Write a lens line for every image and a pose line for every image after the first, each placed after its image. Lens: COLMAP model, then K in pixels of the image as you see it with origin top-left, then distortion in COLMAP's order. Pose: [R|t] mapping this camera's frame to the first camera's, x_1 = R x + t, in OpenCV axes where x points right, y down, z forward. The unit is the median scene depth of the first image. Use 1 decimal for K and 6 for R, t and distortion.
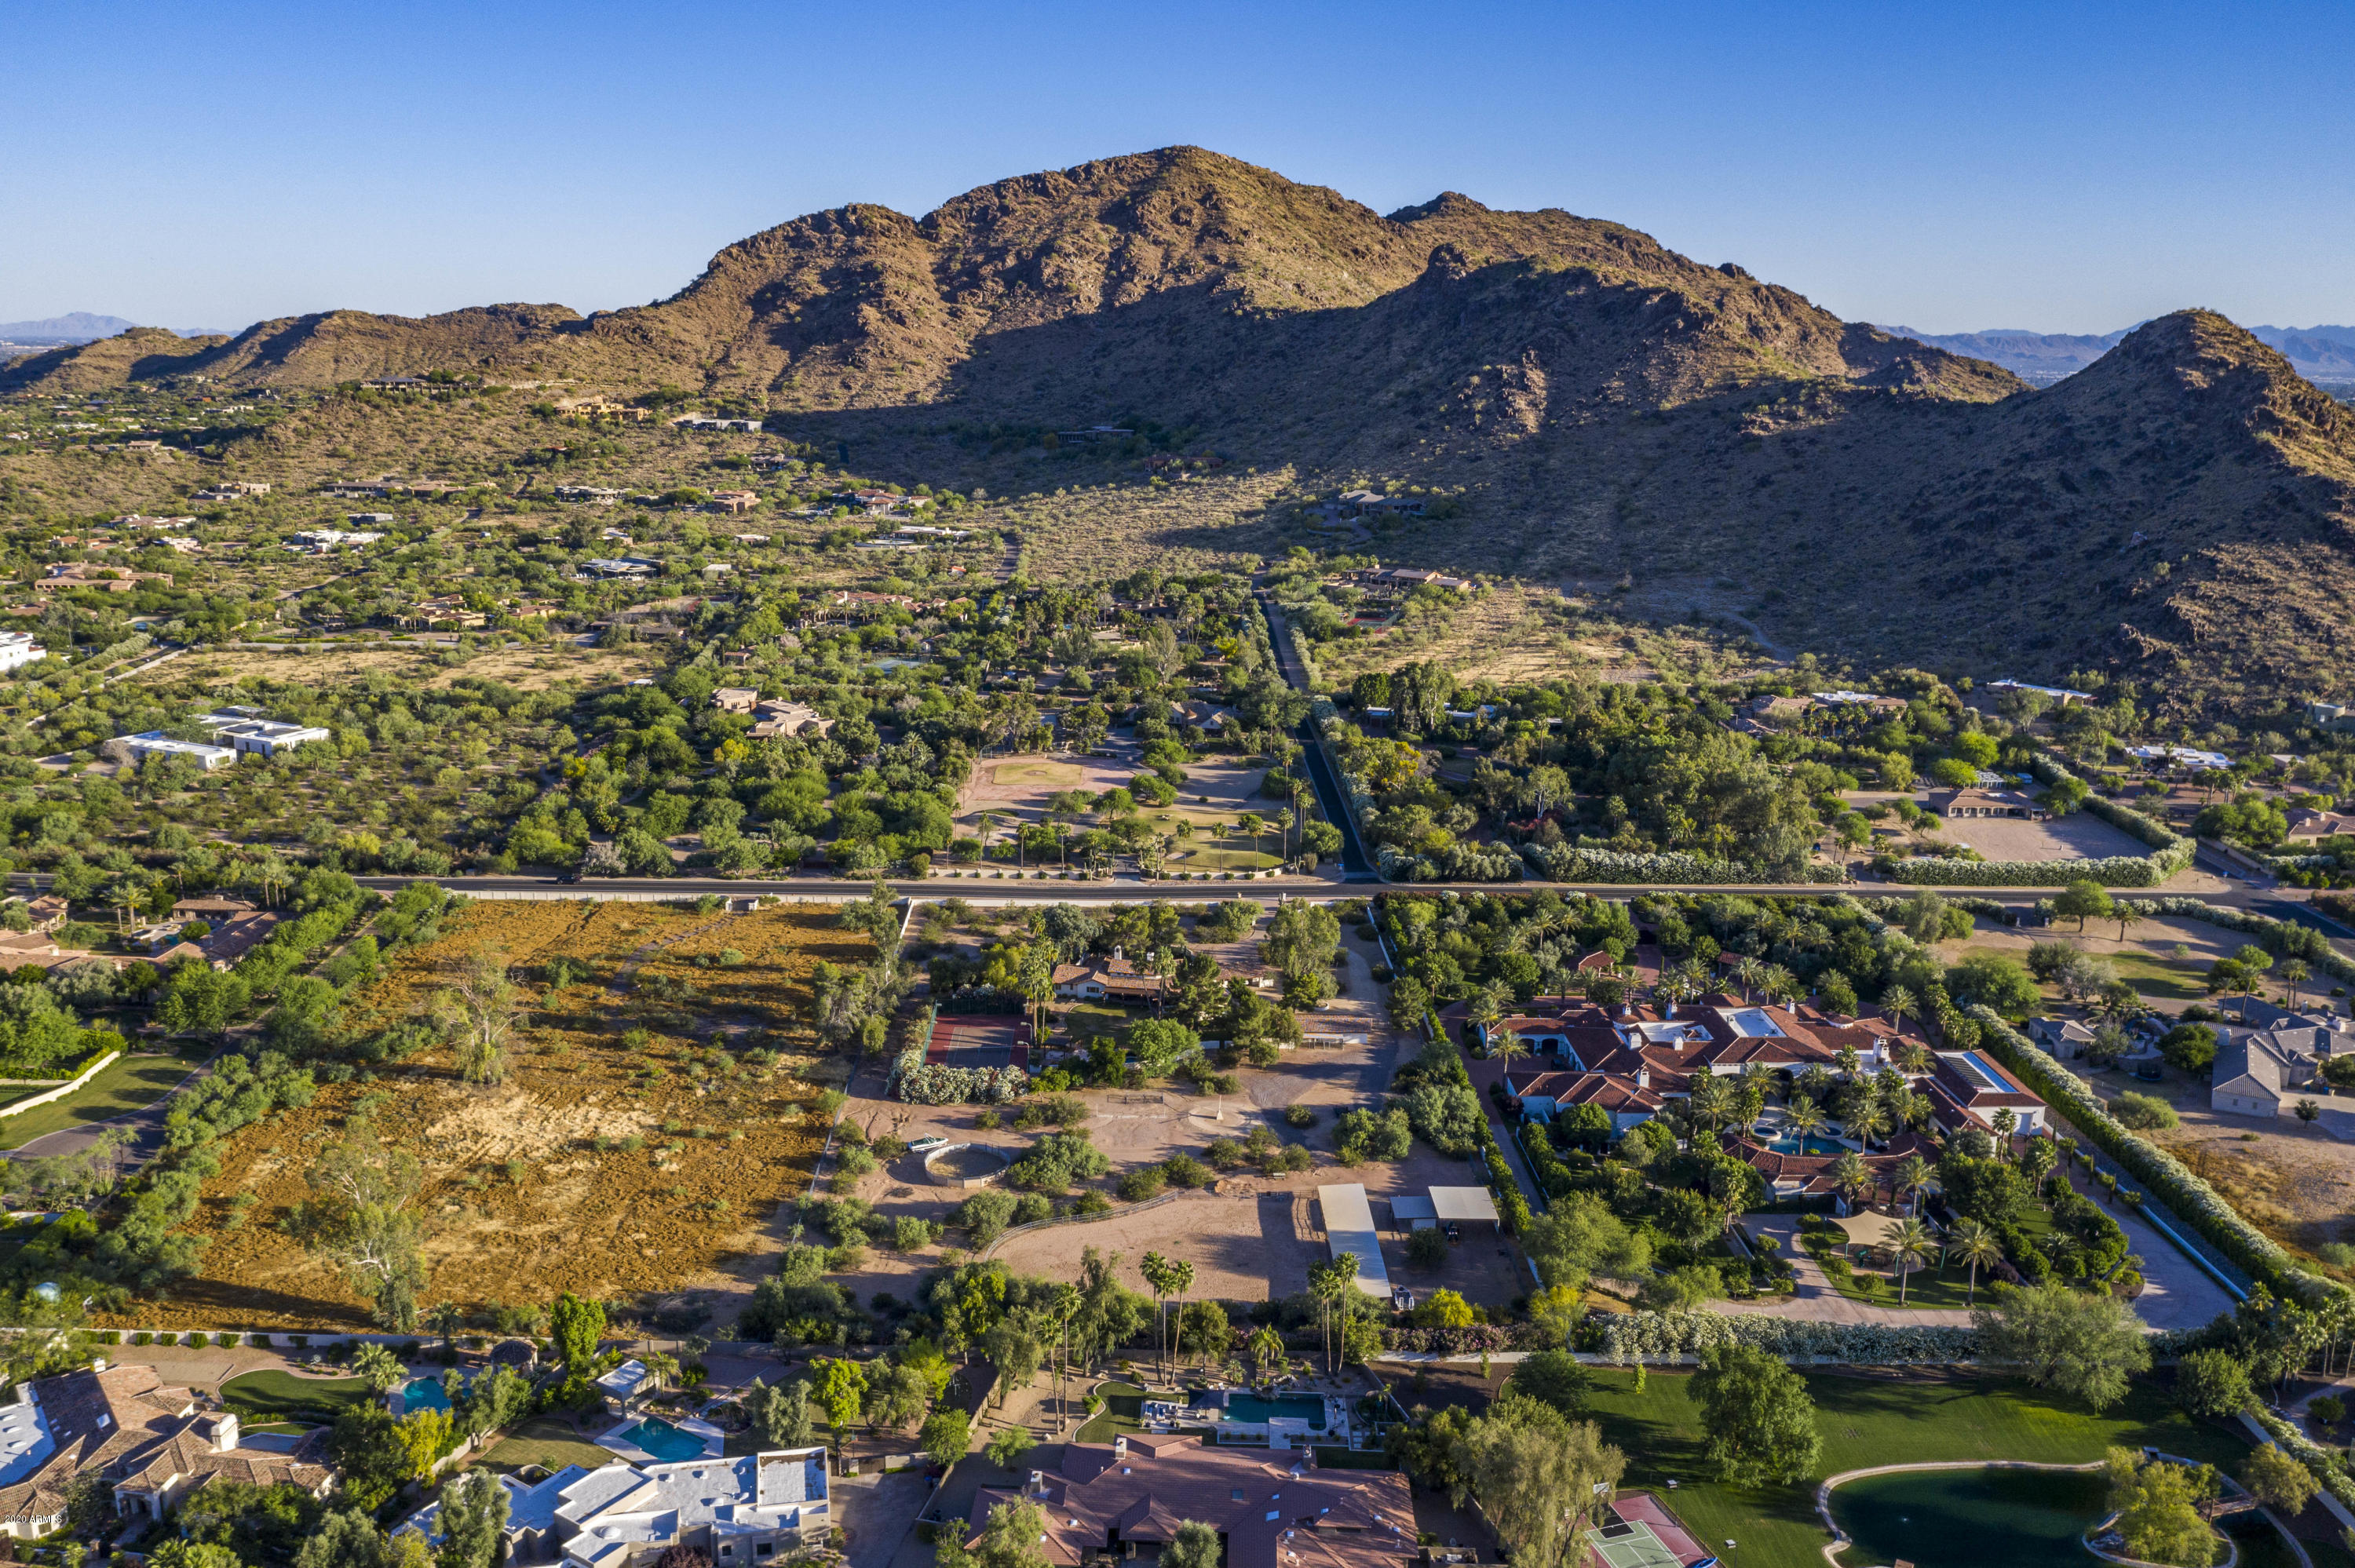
lens RADIAL K [[1951.4, 0, 1177.5], [0, 1951.4, 784.0], [0, 0, 1]] dist [-0.009964, 0.000722]
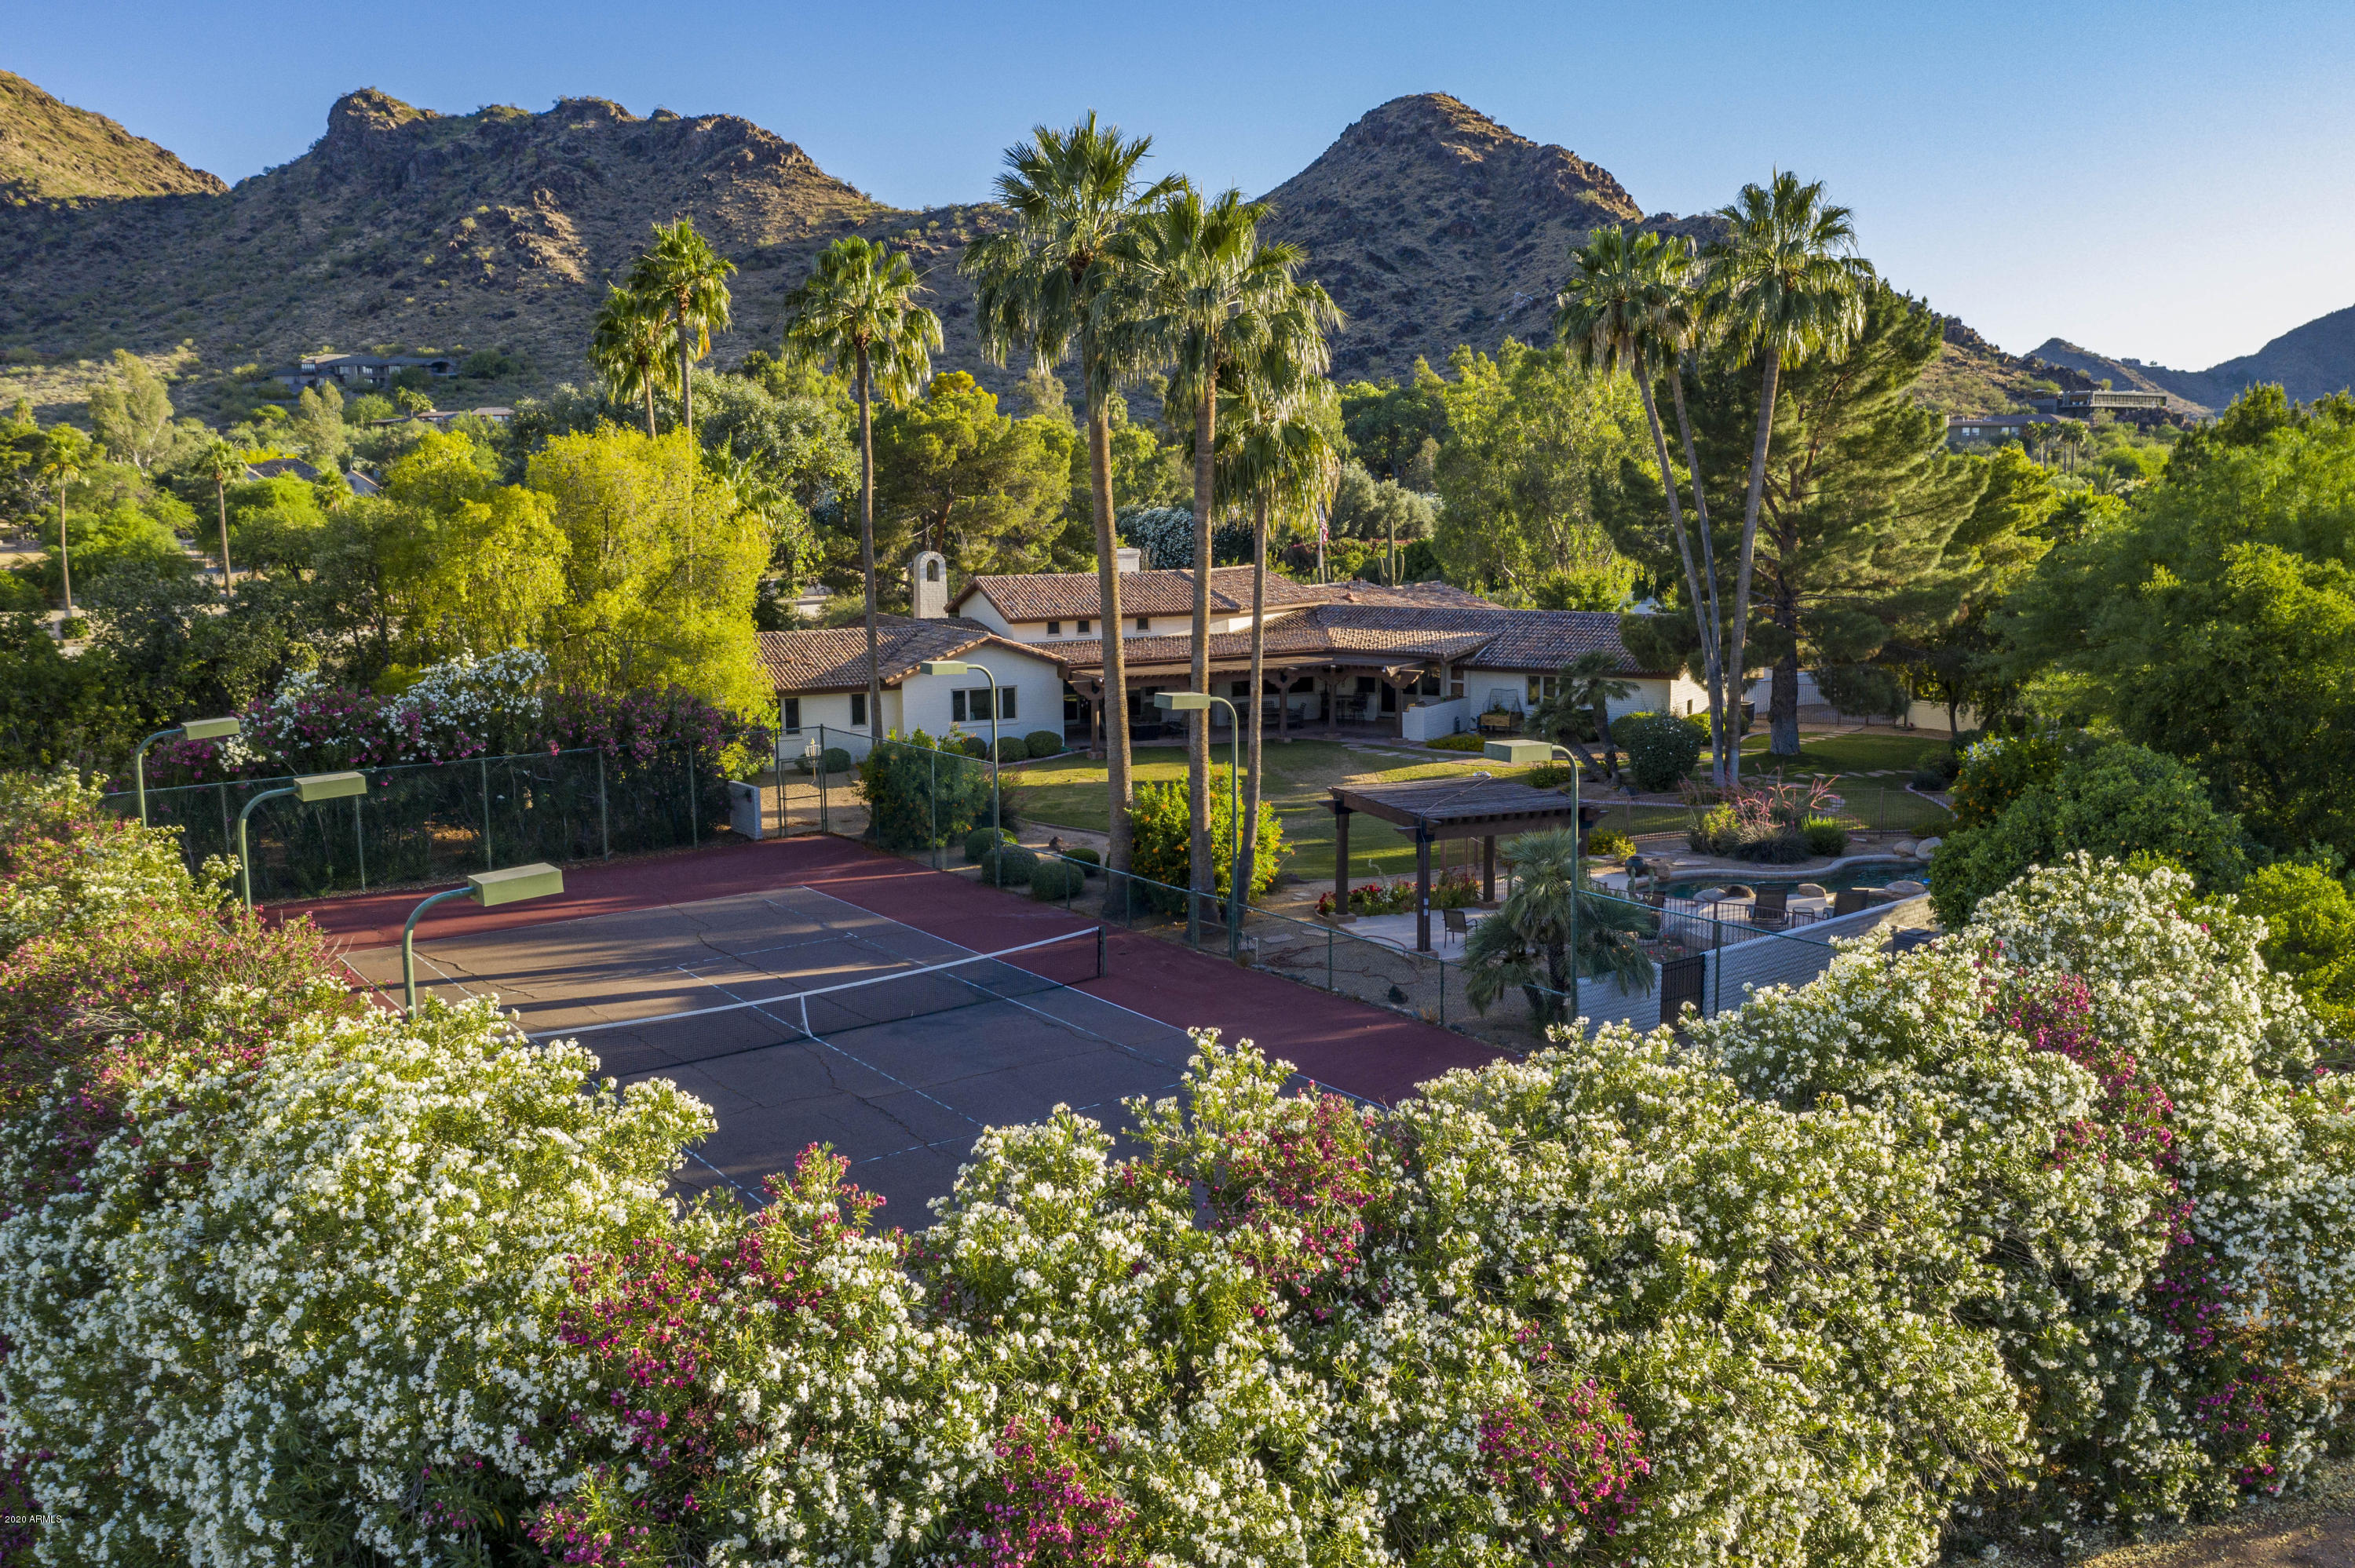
lens RADIAL K [[1951.4, 0, 1177.5], [0, 1951.4, 784.0], [0, 0, 1]] dist [-0.009964, 0.000722]
pose [[0.822014, -0.108818, 0.558974, -0.048305], [0.150400, 0.988206, -0.028796, 0.045822], [-0.549248, 0.107741, 0.828685, 0.330871]]
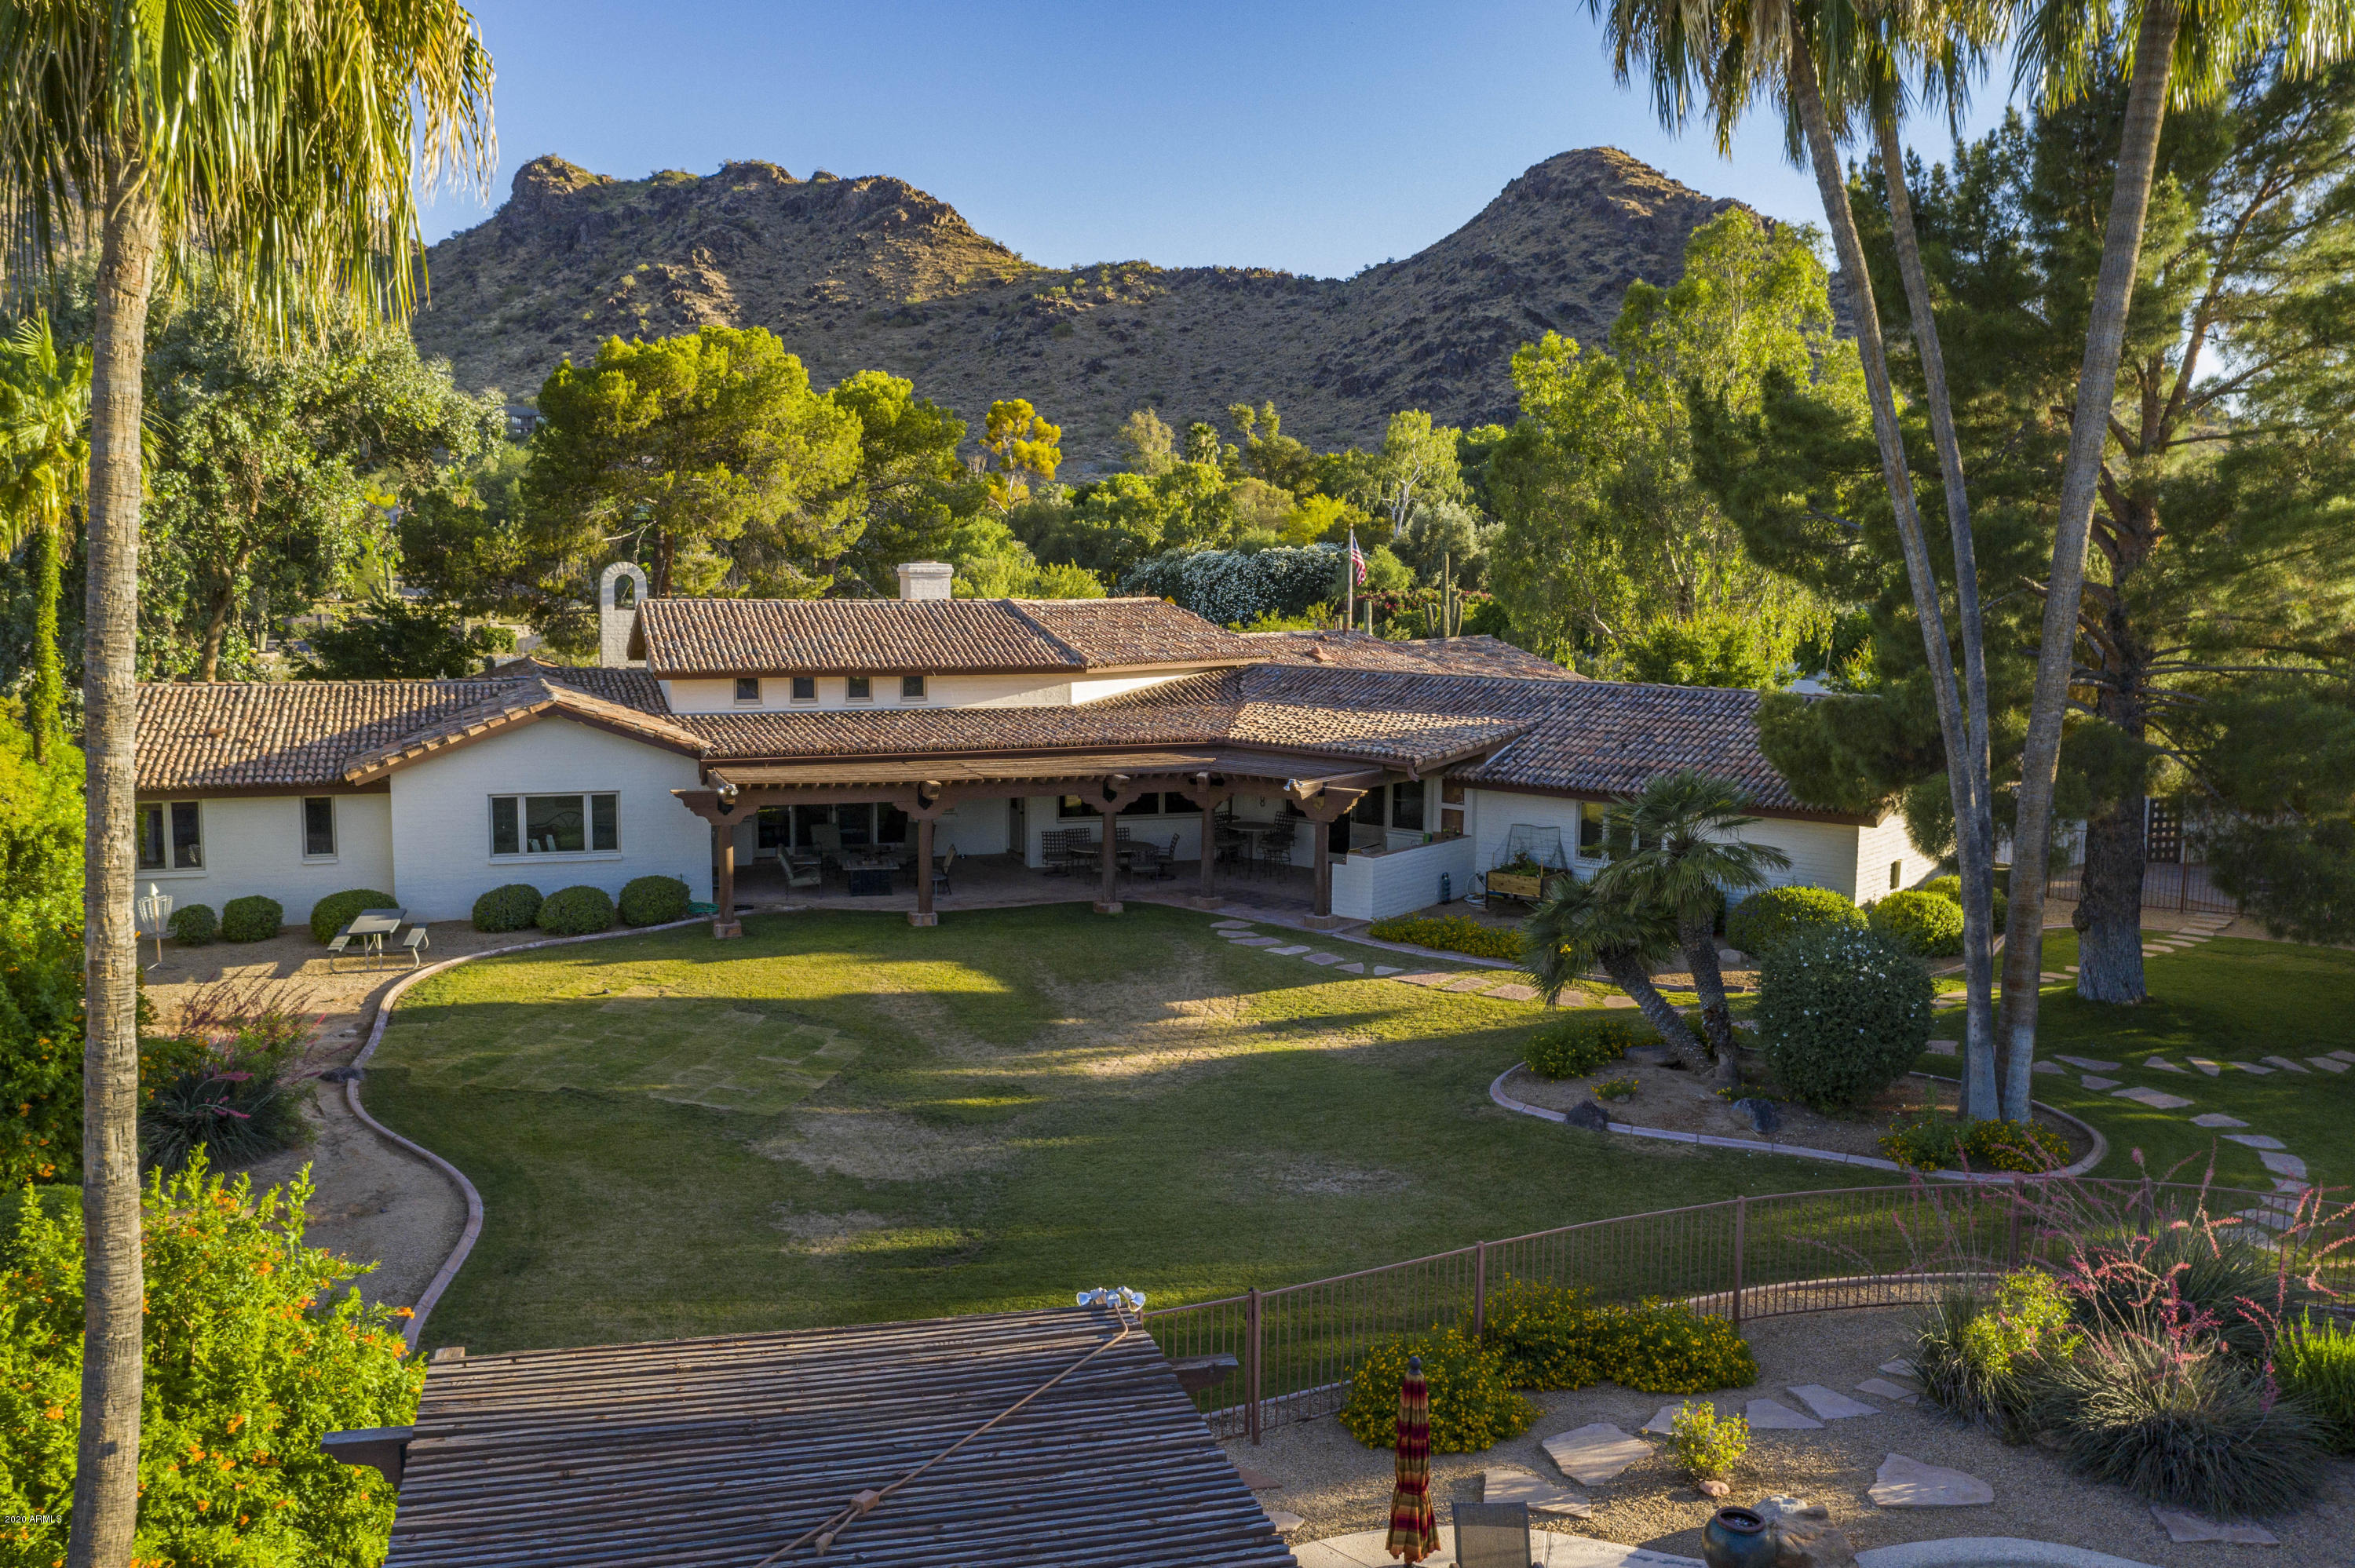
lens RADIAL K [[1925.9, 0, 1085.9], [0, 1925.9, 770.3], [0, 0, 1]] dist [-0.018027, -0.000583]
pose [[0.889709, -0.058173, 0.452807, -0.024423], [0.107779, 0.990576, -0.084513, 0.043424], [-0.443623, 0.123995, 0.887594, 0.352152]]
